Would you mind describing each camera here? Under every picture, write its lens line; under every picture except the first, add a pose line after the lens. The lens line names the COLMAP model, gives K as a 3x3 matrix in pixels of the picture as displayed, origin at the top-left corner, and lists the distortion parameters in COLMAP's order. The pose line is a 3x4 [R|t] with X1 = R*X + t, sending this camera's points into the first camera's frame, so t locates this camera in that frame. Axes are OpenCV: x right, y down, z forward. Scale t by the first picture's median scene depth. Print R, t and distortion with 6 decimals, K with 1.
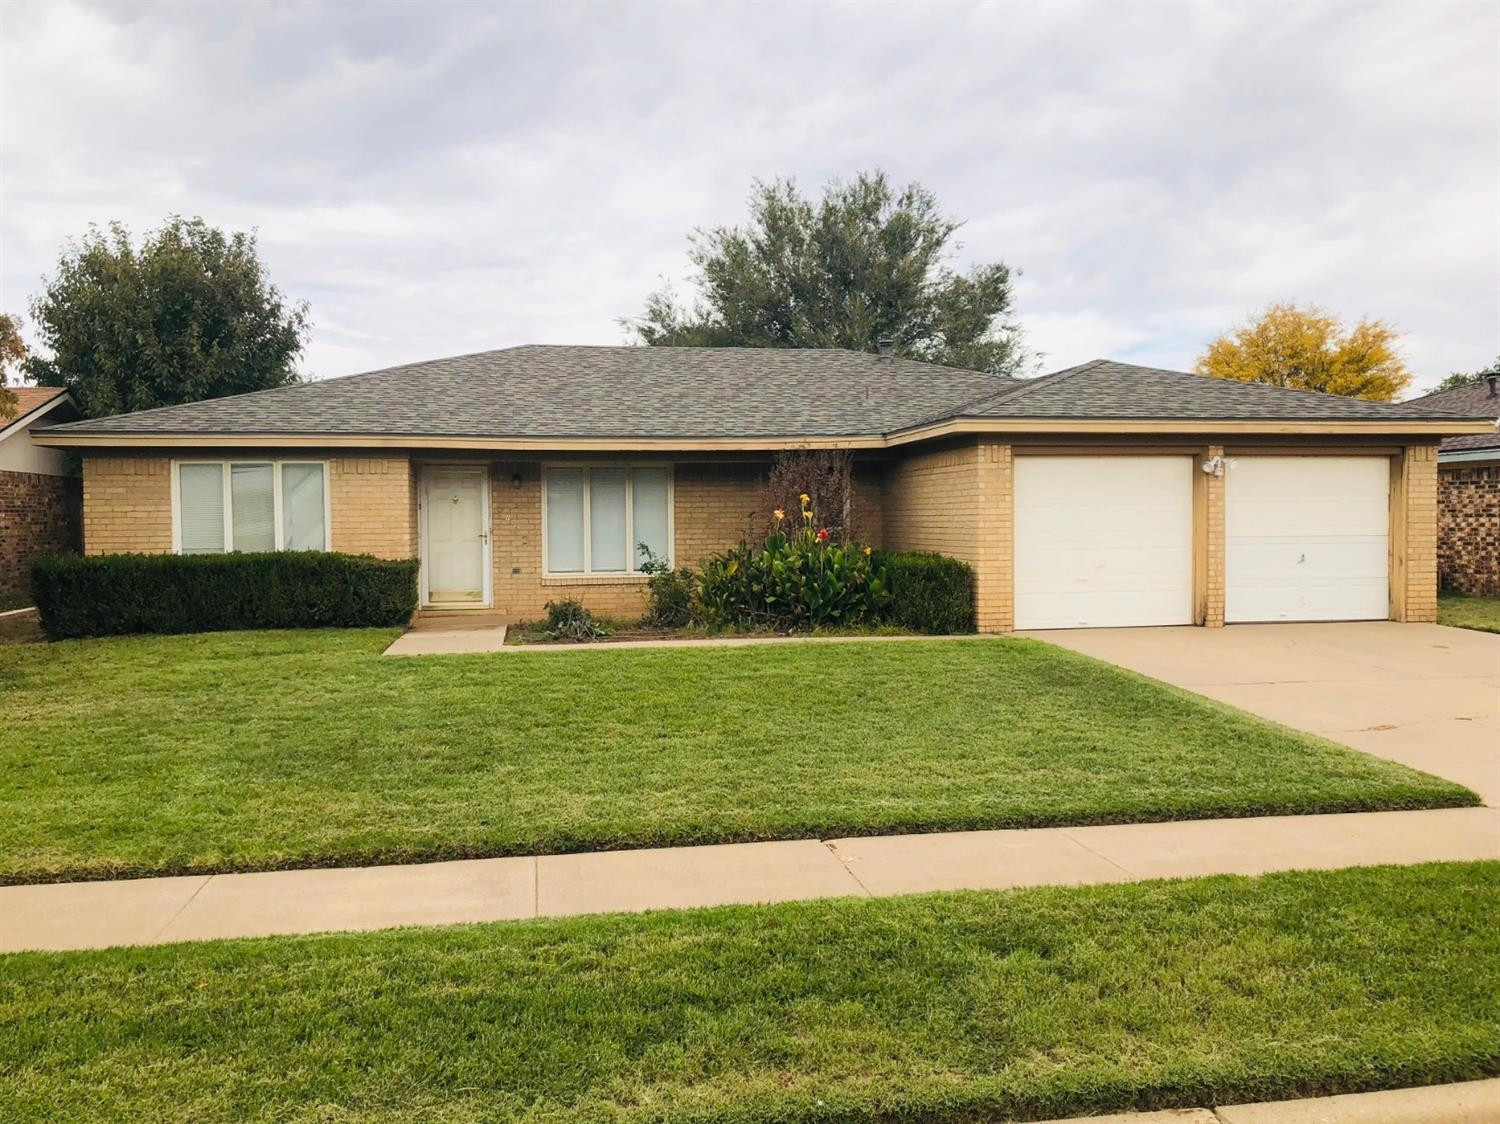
lens RADIAL K [[1207.1, 0, 709.7], [0, 1207.1, 521.3], [0, 0, 1]] dist [0.011068, 0.000925]
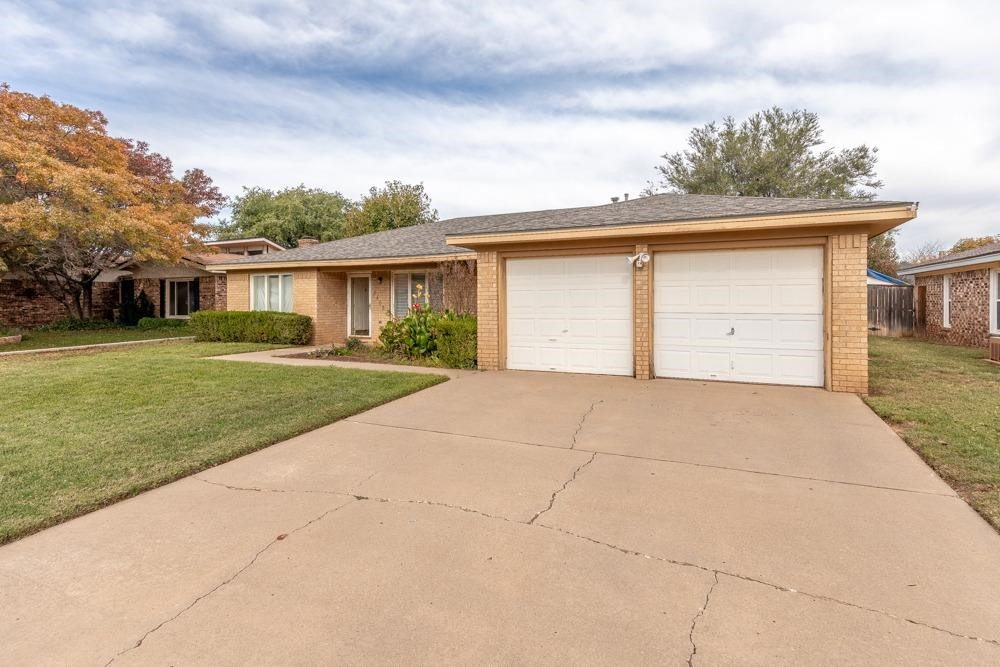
lens RADIAL K [[476.7, 0, 497.5], [0, 476.7, 272.1], [0, 0, 1]] dist [0.003165, 0.000274]
pose [[0.830184, -0.027214, -0.556825, 0.565323], [-0.000746, 0.998753, -0.049925, -0.005072], [0.557489, 0.041862, 0.829128, 0.454690]]
